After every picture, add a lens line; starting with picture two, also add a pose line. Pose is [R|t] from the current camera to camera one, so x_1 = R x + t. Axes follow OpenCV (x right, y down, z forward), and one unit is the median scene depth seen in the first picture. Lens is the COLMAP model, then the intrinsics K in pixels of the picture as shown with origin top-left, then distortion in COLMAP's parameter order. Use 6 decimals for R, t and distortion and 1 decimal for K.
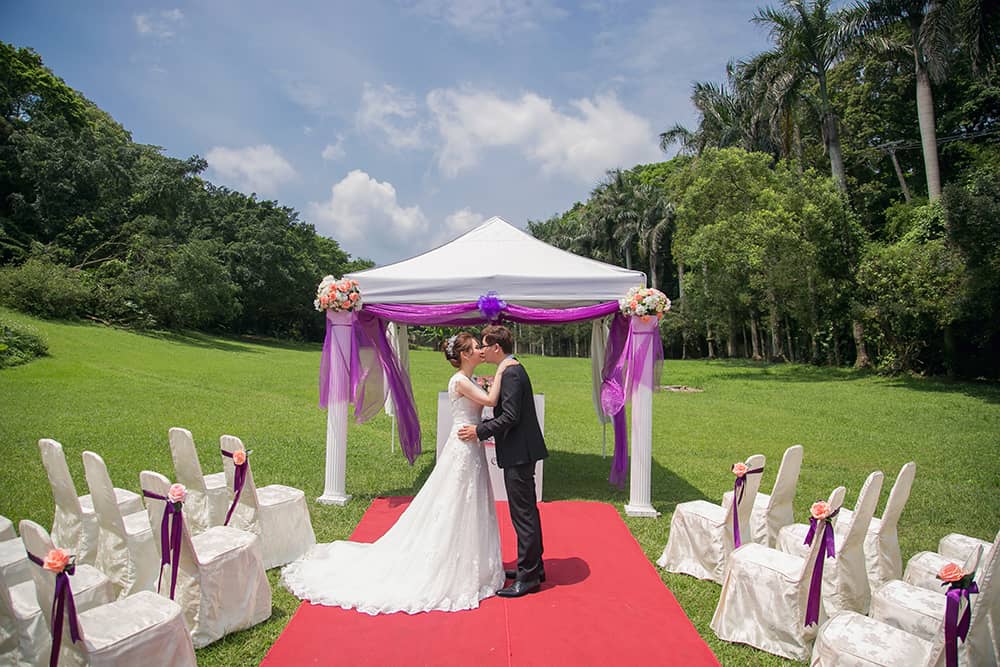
lens RADIAL K [[779.8, 0, 500.0], [0, 779.8, 333.5], [0, 0, 1]] dist [-0.178184, 0.185959]
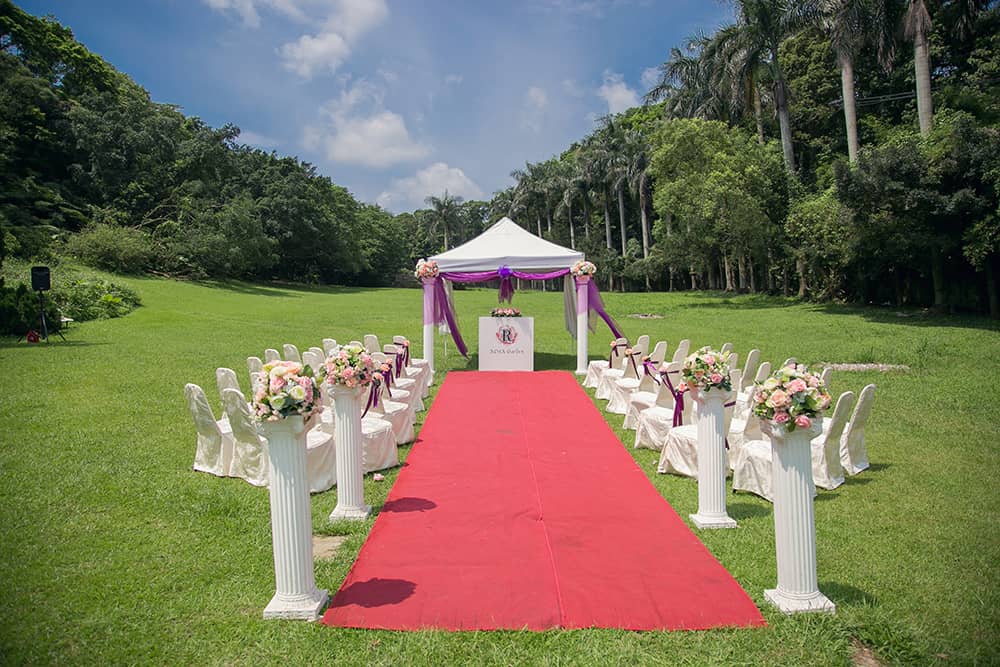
lens RADIAL K [[779.8, 0, 500.0], [0, 779.8, 333.5], [0, 0, 1]] dist [-0.178184, 0.185959]
pose [[0.999624, -0.026860, -0.005550, -0.002970], [0.027227, 0.996202, 0.082712, -0.007542], [0.003308, -0.082832, 0.996558, -0.163976]]
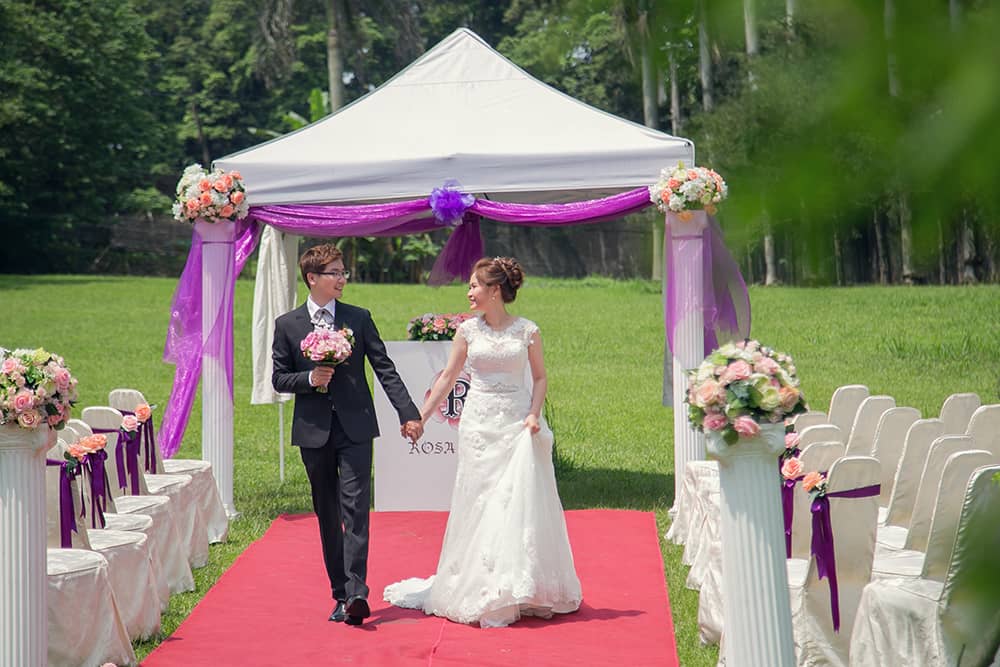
lens RADIAL K [[3613.4, 0, 500.0], [0, 3613.4, 333.5], [0, 0, 1]] dist [0.686788, 1.809602]
pose [[0.998806, -0.037256, -0.031600, 0.020375], [0.038481, 0.998496, 0.039055, -0.007394], [0.030097, -0.040224, 0.998737, -0.337190]]
